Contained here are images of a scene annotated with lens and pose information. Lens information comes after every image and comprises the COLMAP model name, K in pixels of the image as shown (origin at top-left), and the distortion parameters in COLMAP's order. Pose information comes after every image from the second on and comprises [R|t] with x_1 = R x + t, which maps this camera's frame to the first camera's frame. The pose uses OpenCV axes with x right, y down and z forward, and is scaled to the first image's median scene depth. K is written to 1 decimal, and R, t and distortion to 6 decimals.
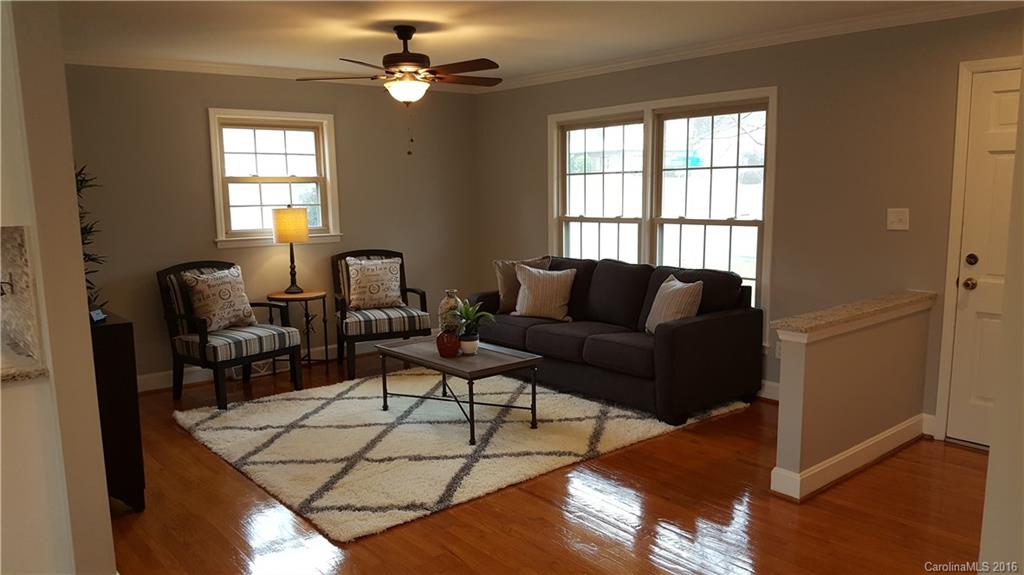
lens RADIAL K [[763.4, 0, 519.7], [0, 763.4, 286.8], [0, 0, 1]] dist [0.041523, -0.013212]
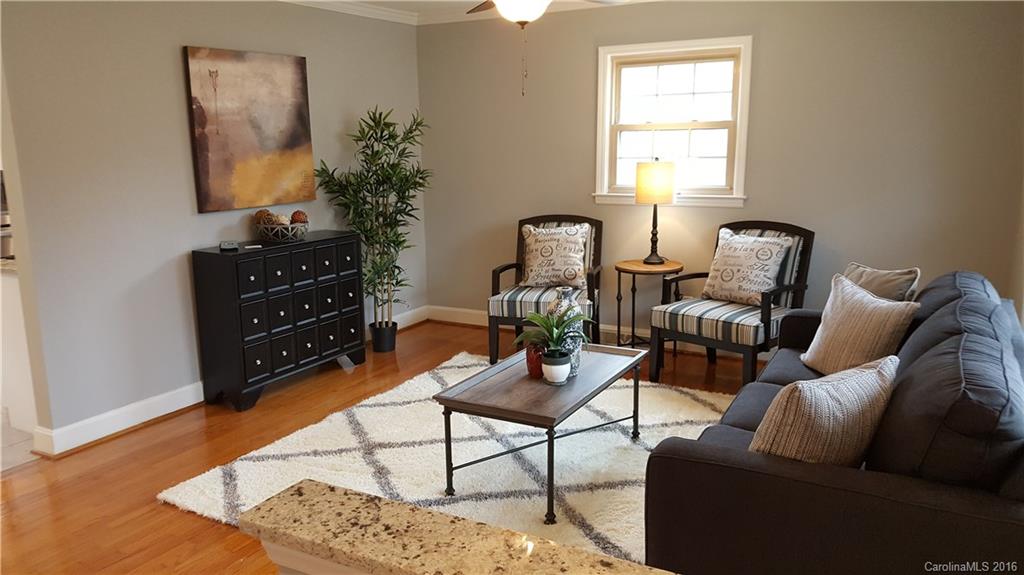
lens RADIAL K [[763.4, 0, 529.8], [0, 763.4, 314.0], [0, 0, 1]] dist [0.041523, -0.013212]
pose [[0.367086, 0.219754, -0.903856, 0.434363], [-0.112603, 0.975045, 0.191331, -0.083975], [0.923346, 0.031542, 0.382670, 0.554808]]
